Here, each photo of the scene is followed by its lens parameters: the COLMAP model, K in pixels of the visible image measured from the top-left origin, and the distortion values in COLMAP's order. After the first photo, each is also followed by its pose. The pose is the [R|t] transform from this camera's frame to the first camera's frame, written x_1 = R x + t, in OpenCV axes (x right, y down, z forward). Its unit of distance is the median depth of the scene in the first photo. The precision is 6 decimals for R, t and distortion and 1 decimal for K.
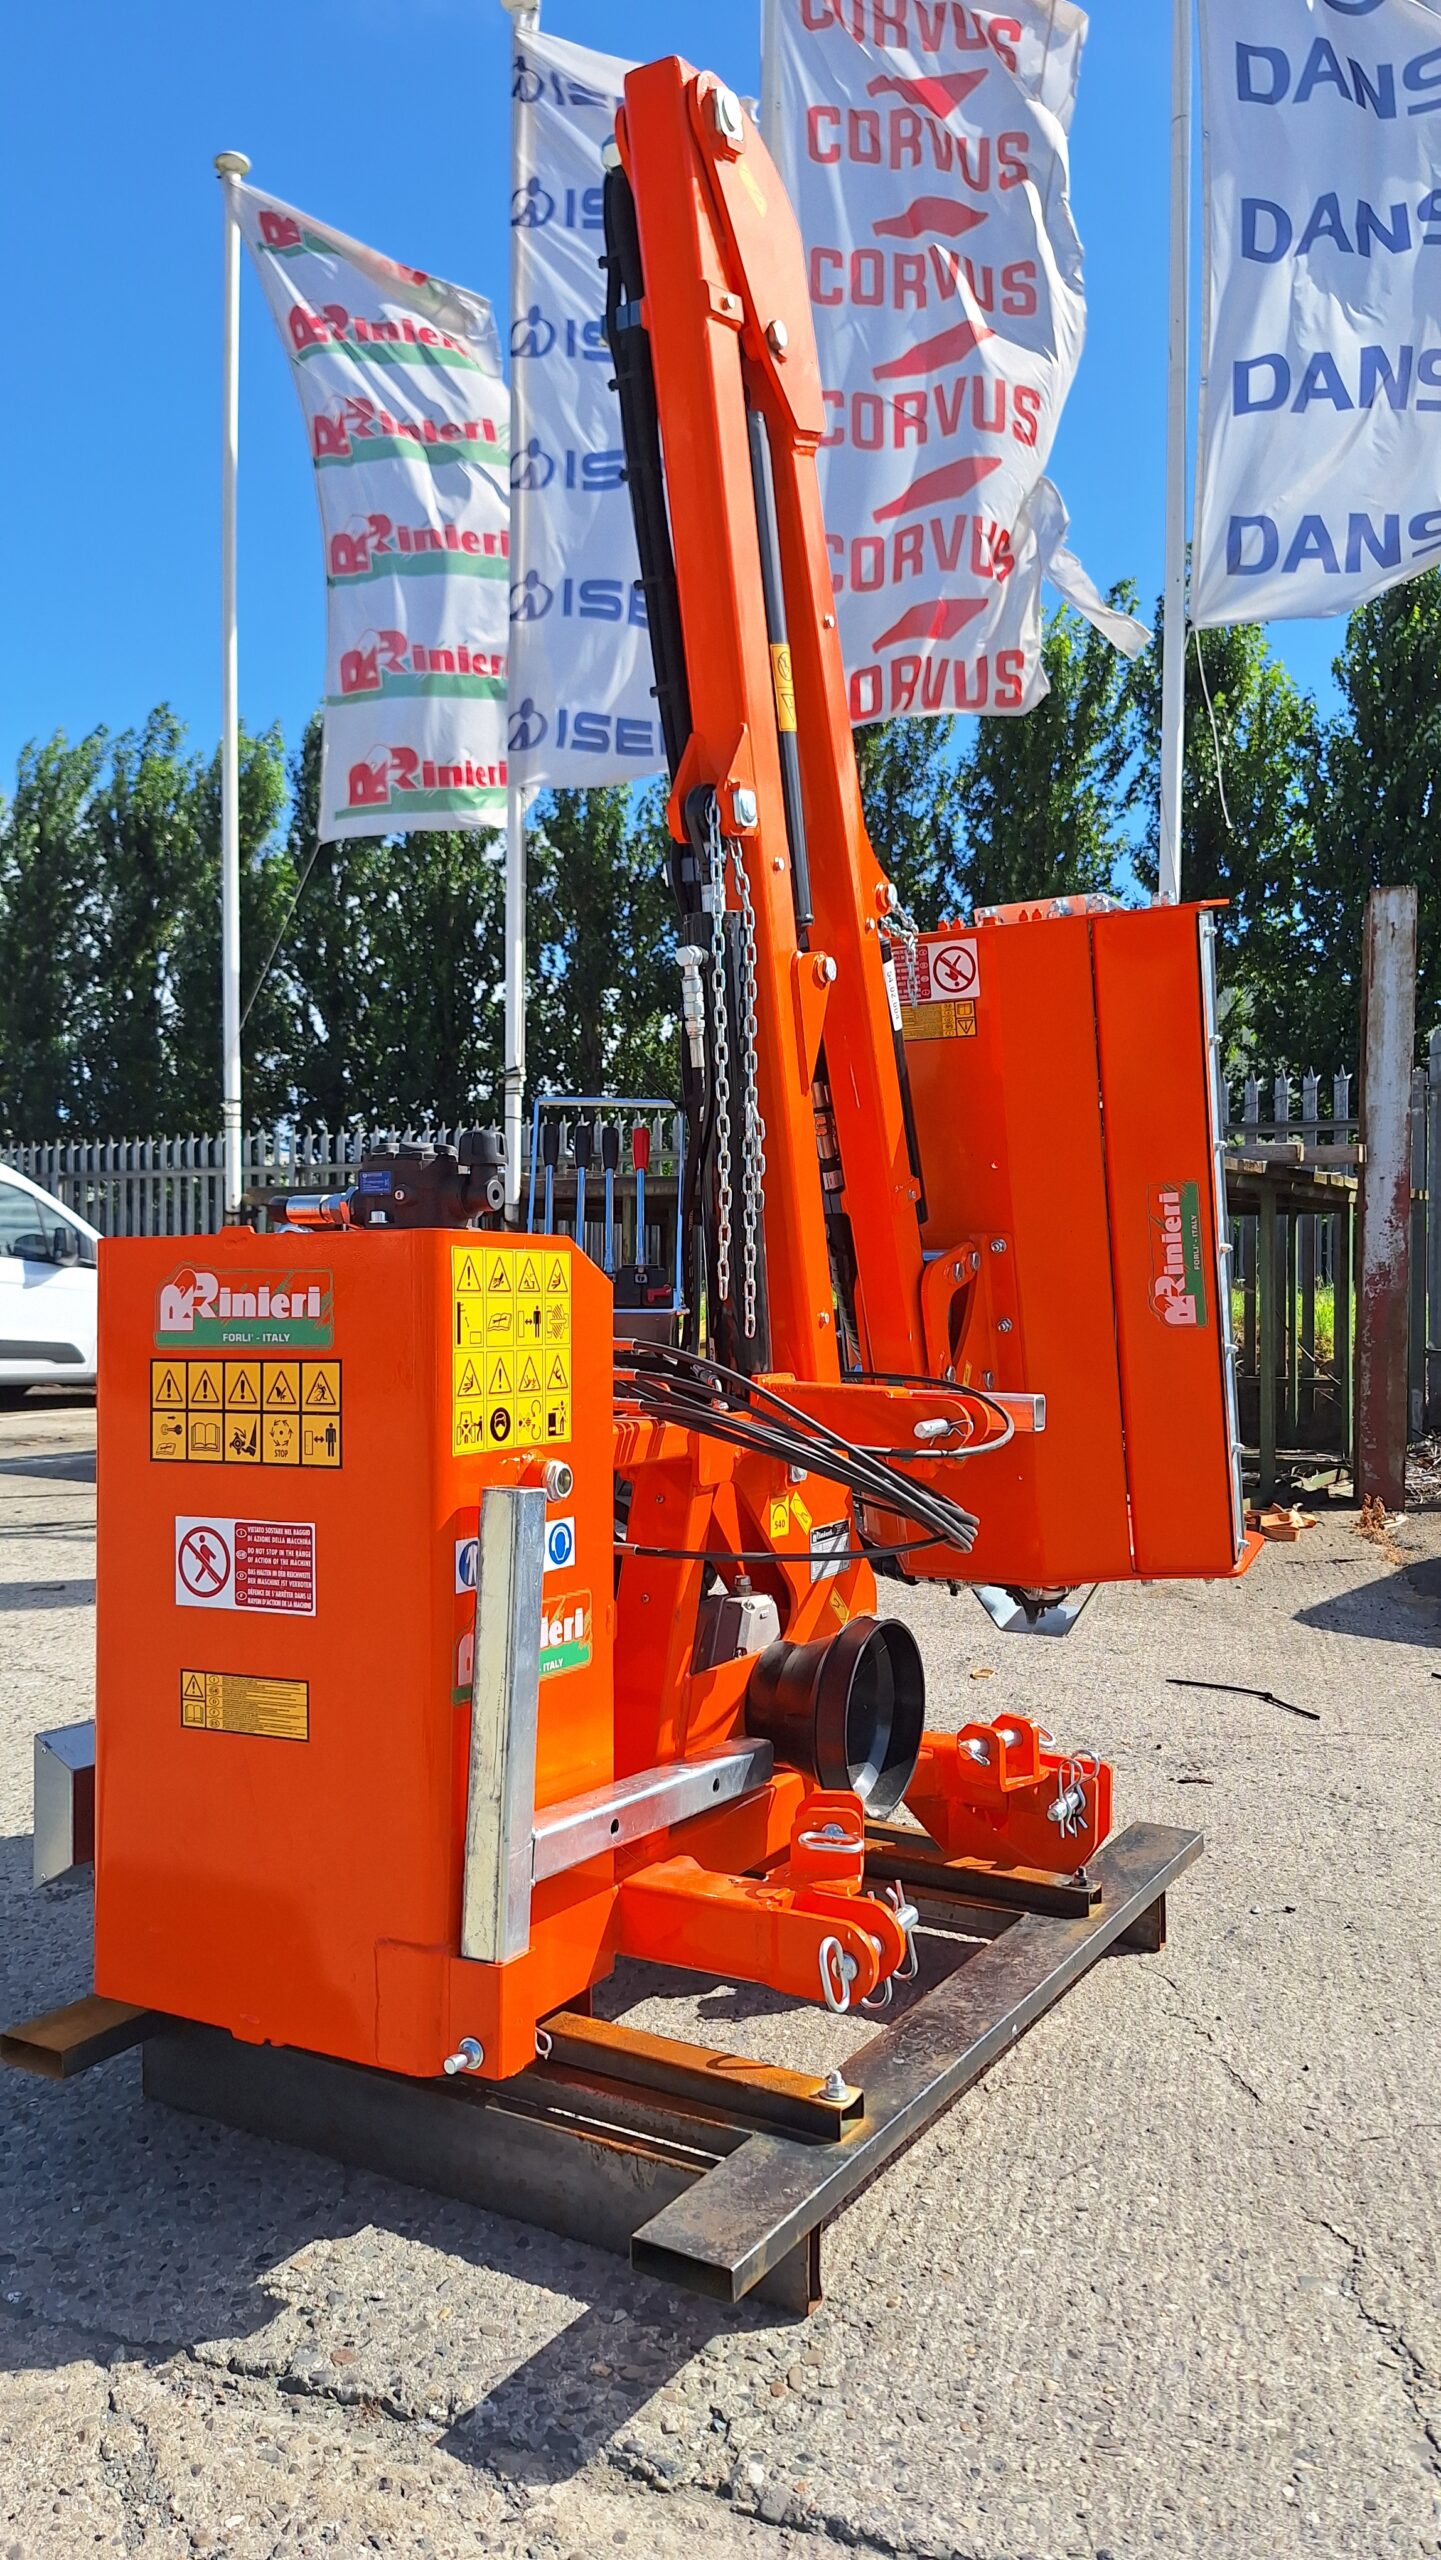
lens RADIAL K [[1805.0, 0, 729.4], [0, 1805.0, 1303.8], [0, 0, 1]] dist [0.049906, -0.058603]
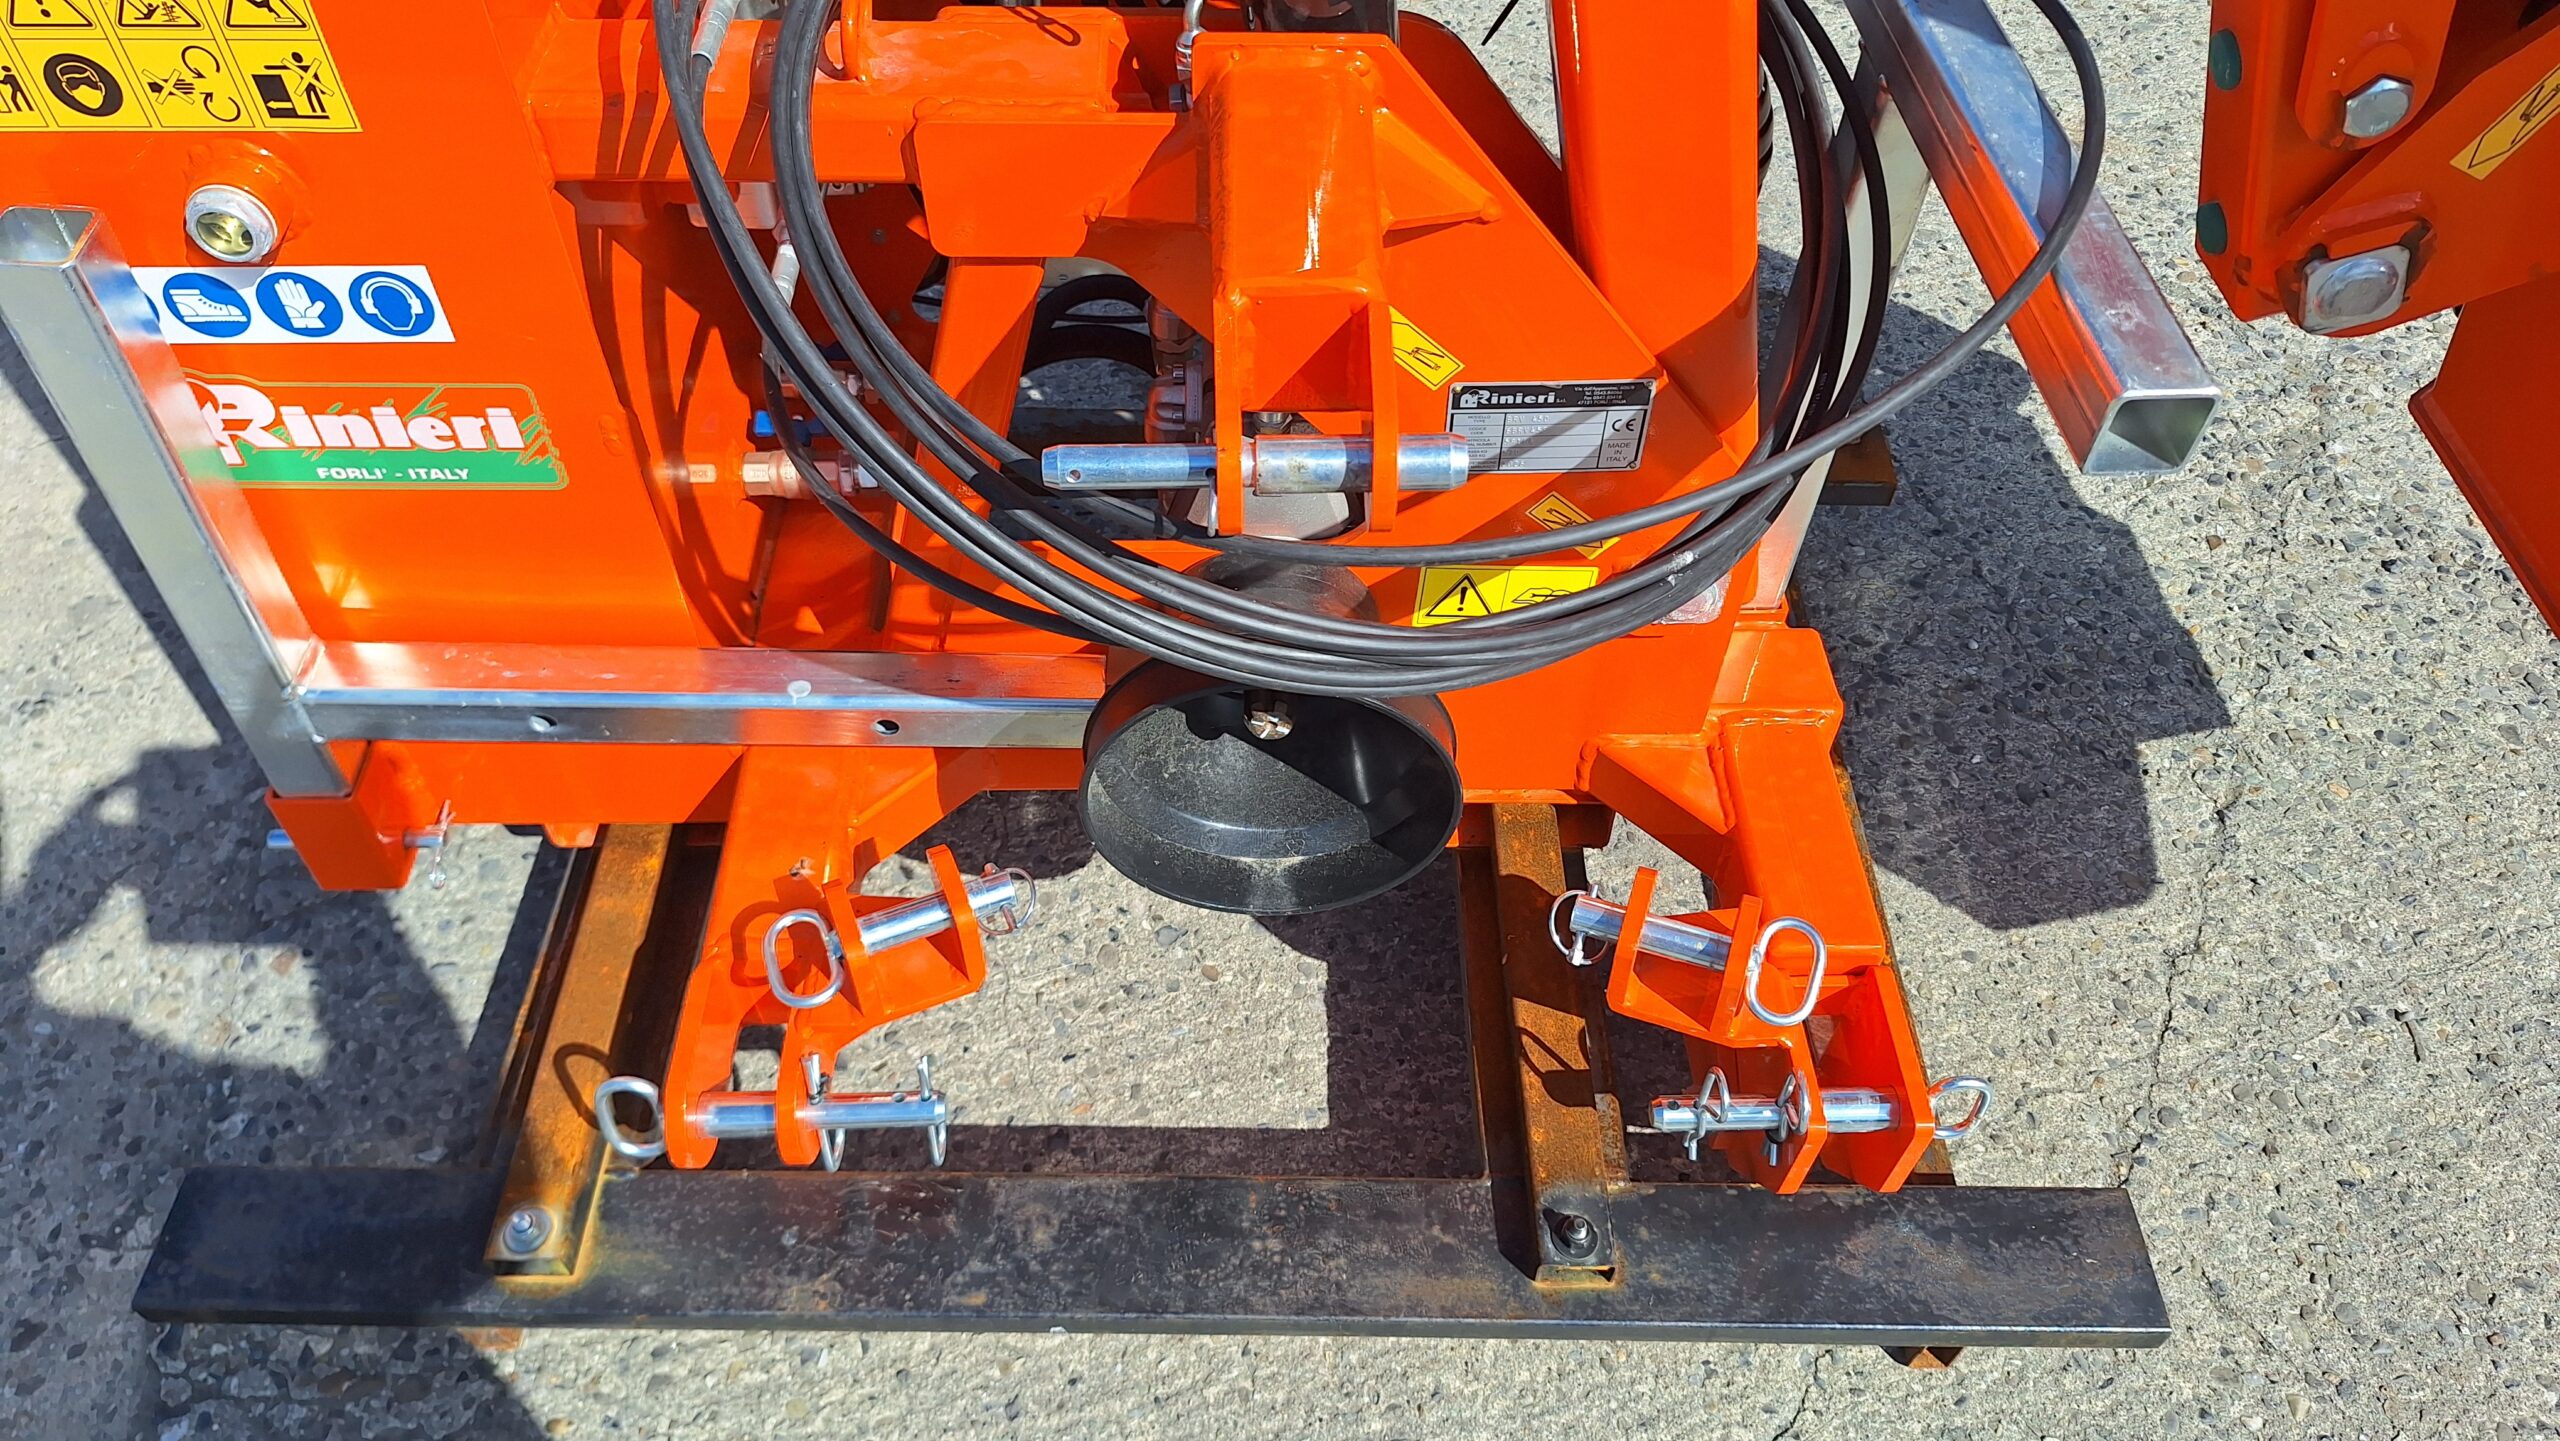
lens RADIAL K [[1805.0, 0, 1270.3], [0, 1805.0, 732.1], [0, 0, 1]] dist [0.049906, -0.058603]
pose [[0.498189, 0.674499, -0.544848, 0.394015], [-0.019571, 0.636967, 0.770643, -0.195445], [0.866848, -0.373262, 0.330531, 0.965517]]
